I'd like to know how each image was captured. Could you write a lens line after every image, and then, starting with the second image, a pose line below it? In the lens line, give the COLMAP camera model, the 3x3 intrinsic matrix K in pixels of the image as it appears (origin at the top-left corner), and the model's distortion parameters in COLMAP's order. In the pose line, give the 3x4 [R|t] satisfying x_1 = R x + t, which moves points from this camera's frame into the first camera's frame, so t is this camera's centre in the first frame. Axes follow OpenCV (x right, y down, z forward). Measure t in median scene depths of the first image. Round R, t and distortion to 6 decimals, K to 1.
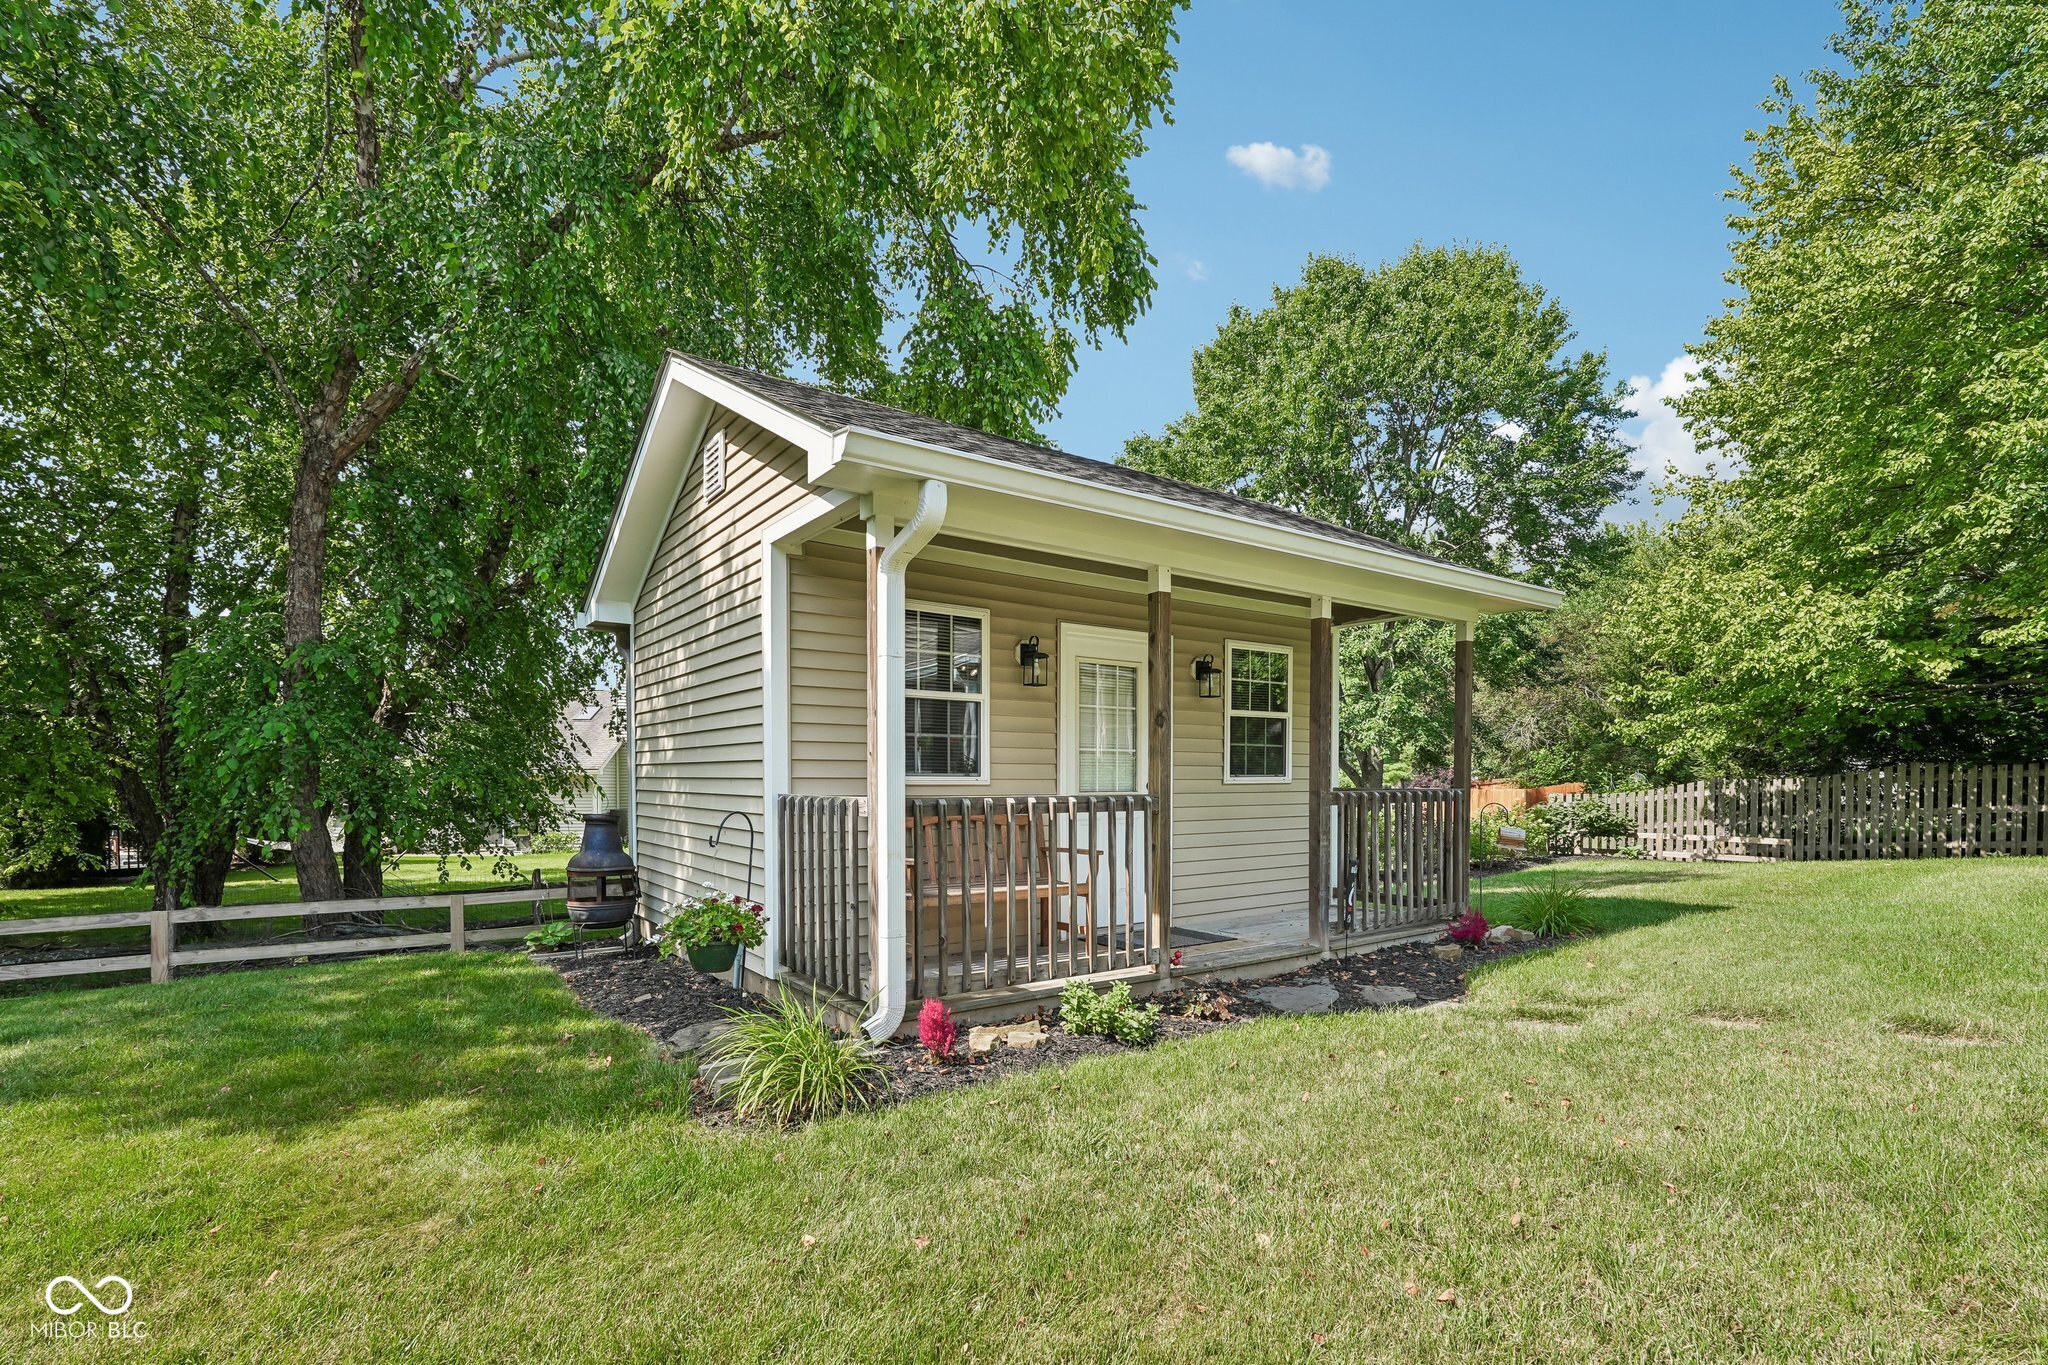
lens RADIAL K [[918.9, 0, 1014.2], [0, 918.9, 784.7], [0, 0, 1]] dist [0.000625, -0.000132]
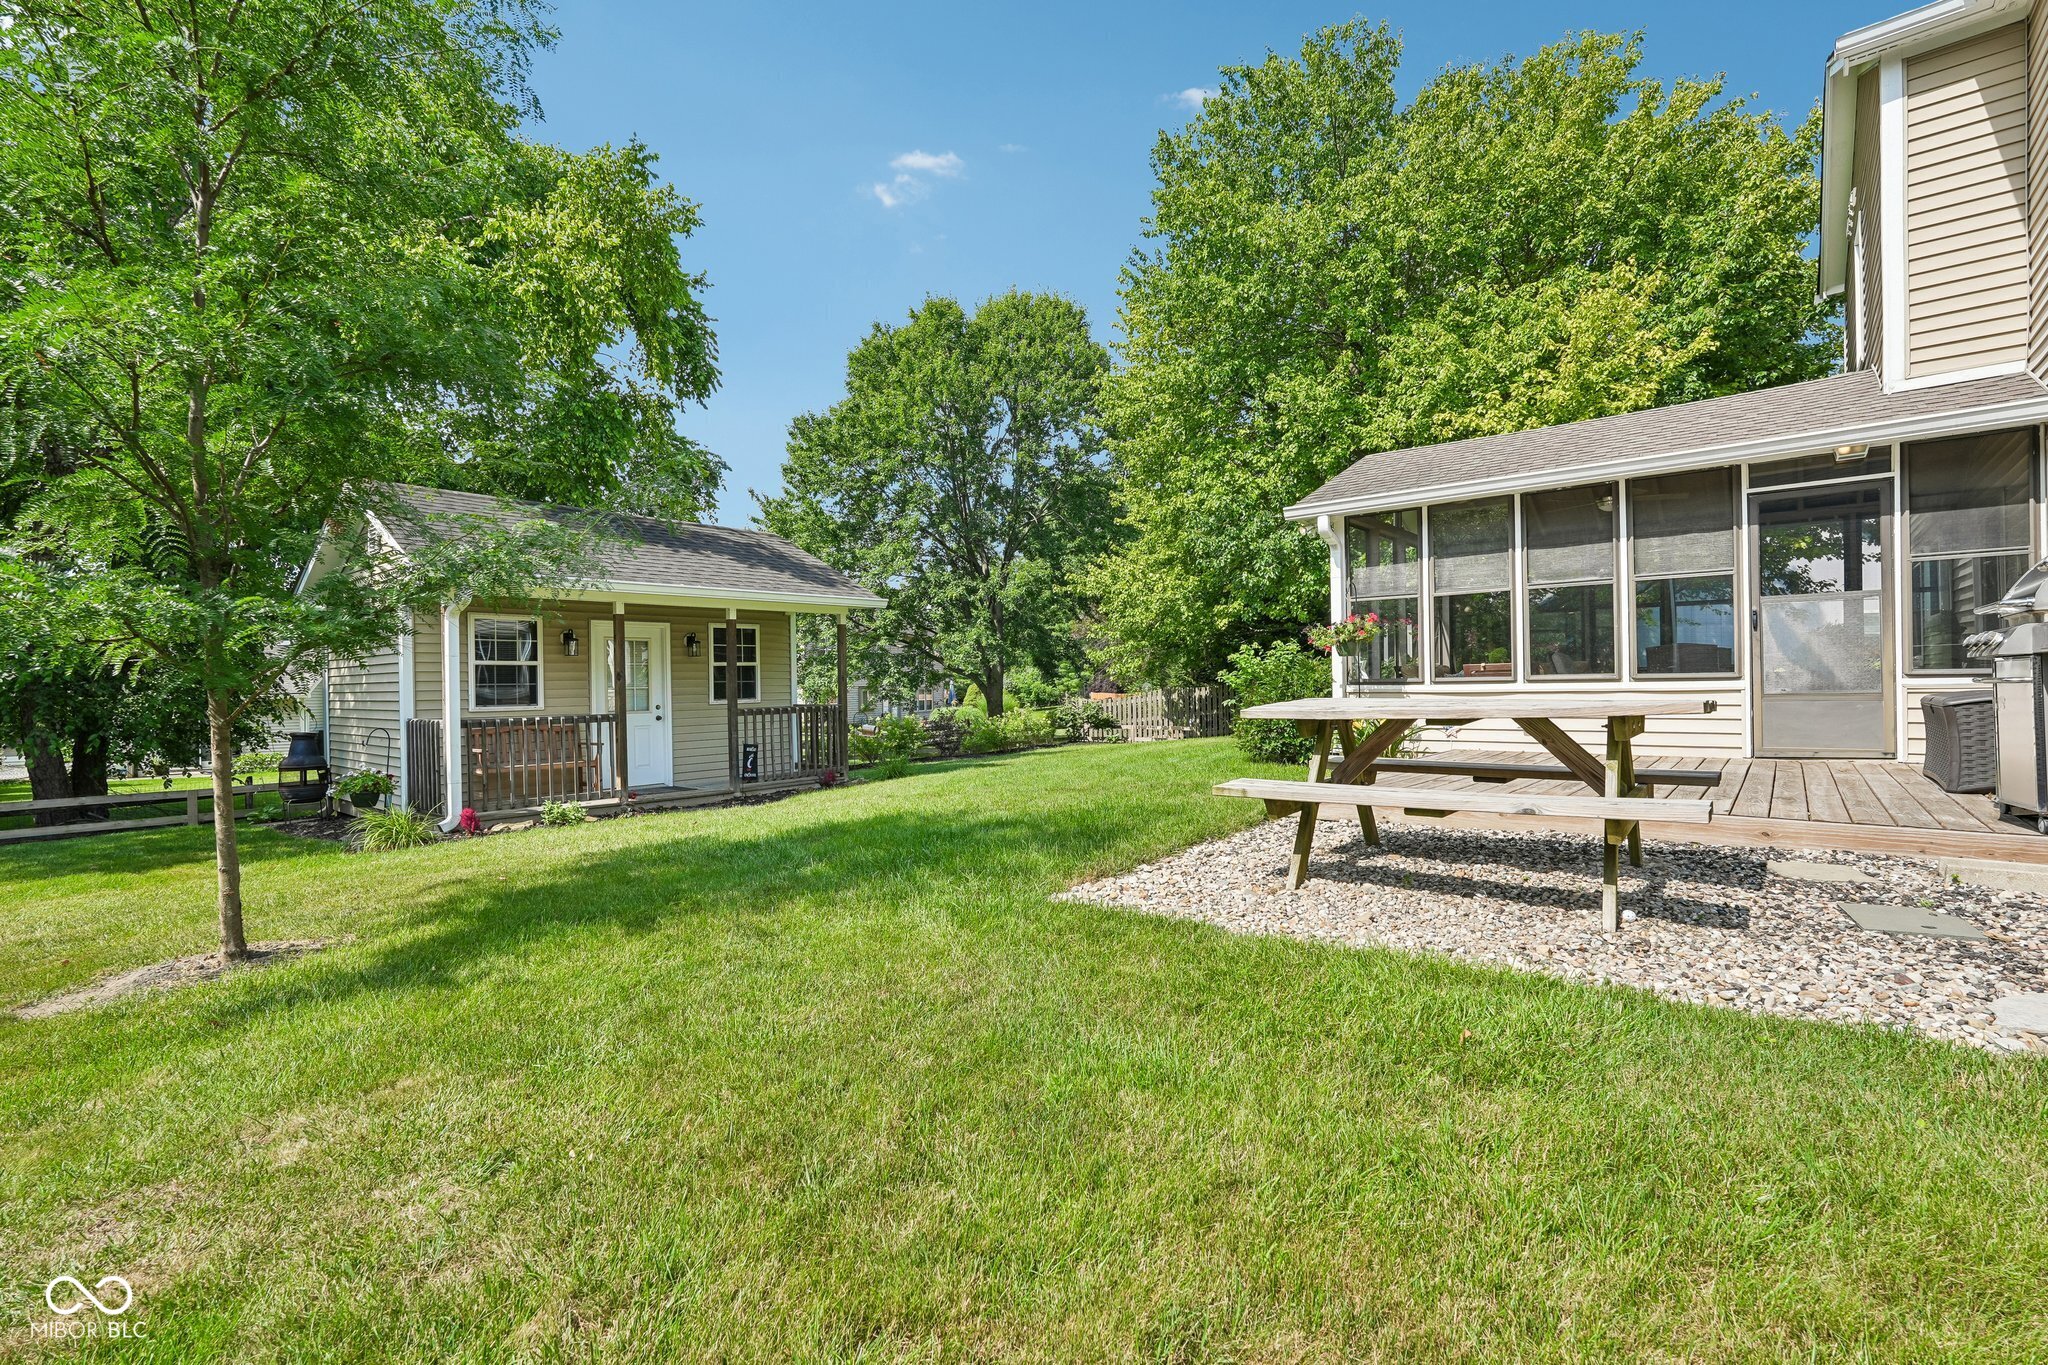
lens RADIAL K [[918.9, 0, 1023.1], [0, 918.9, 681.1], [0, 0, 1]] dist [0.000625, -0.000132]
pose [[0.973130, -0.015325, 0.229746, 0.291908], [0.017787, 0.999804, -0.008645, -0.014647], [-0.229568, 0.012499, 0.973212, -0.610330]]
